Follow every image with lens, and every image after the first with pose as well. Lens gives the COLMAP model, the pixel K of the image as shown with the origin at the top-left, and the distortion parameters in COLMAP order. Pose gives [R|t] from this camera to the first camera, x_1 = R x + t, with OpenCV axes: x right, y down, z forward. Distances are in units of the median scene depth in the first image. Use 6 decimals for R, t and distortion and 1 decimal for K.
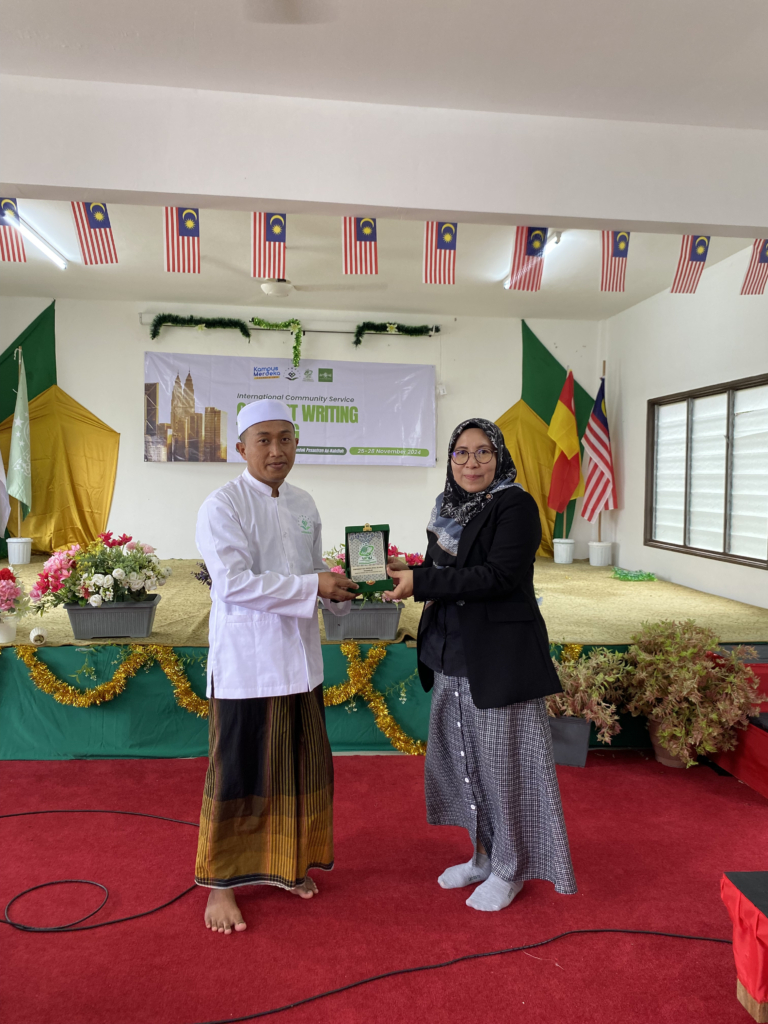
lens RADIAL K [[776.4, 0, 384.0], [0, 776.4, 512.0], [0, 0, 1]] dist [-0.002886, 0.005006]
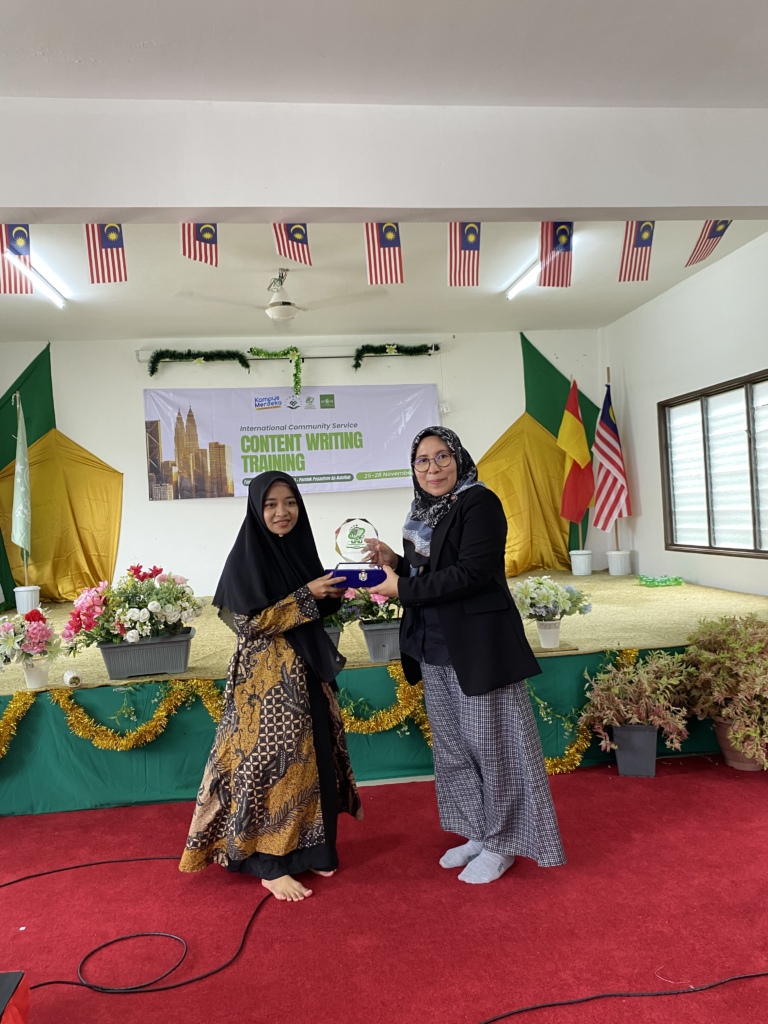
lens RADIAL K [[775.2, 0, 371.5], [0, 775.2, 517.6], [0, 0, 1]] dist [0.005764, -0.005858]
pose [[0.997636, -0.068338, 0.007297, -0.047833], [0.068563, 0.996955, -0.037145, 0.015443], [-0.004736, 0.037557, 0.999283, 0.026273]]
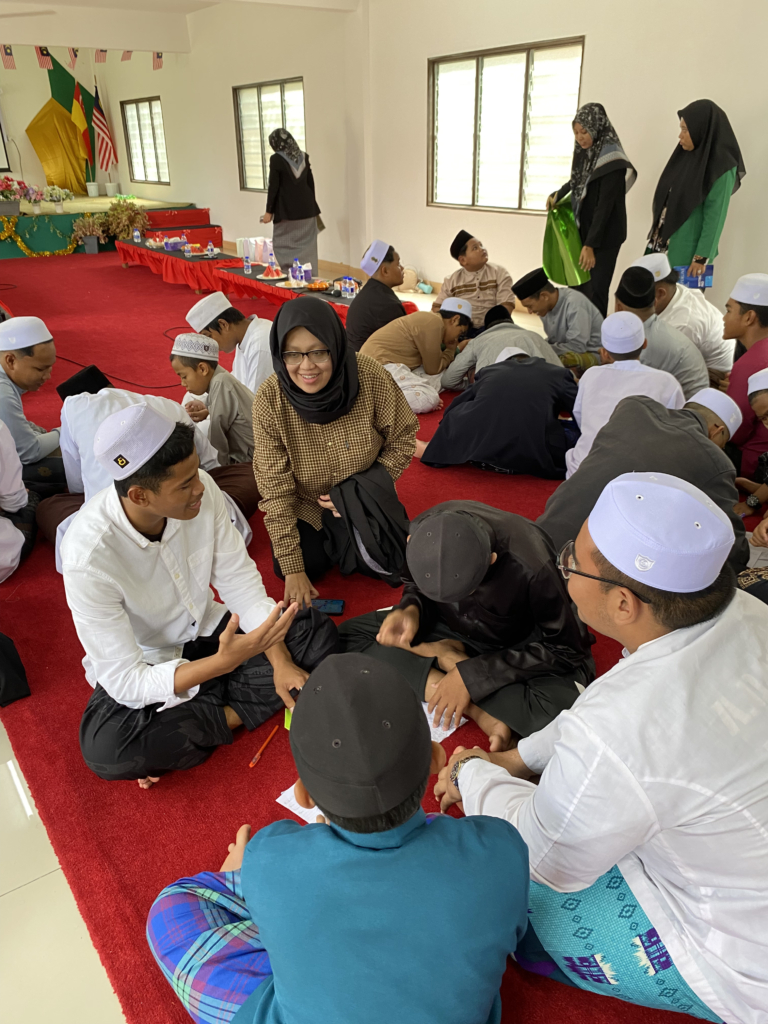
lens RADIAL K [[775.2, 0, 371.5], [0, 775.2, 517.6], [0, 0, 1]] dist [0.005764, -0.005858]
pose [[0.875750, -0.229036, 0.424976, -0.208956], [0.043523, 0.914168, 0.402993, 0.064843], [-0.480800, -0.334425, 0.810550, -1.480875]]
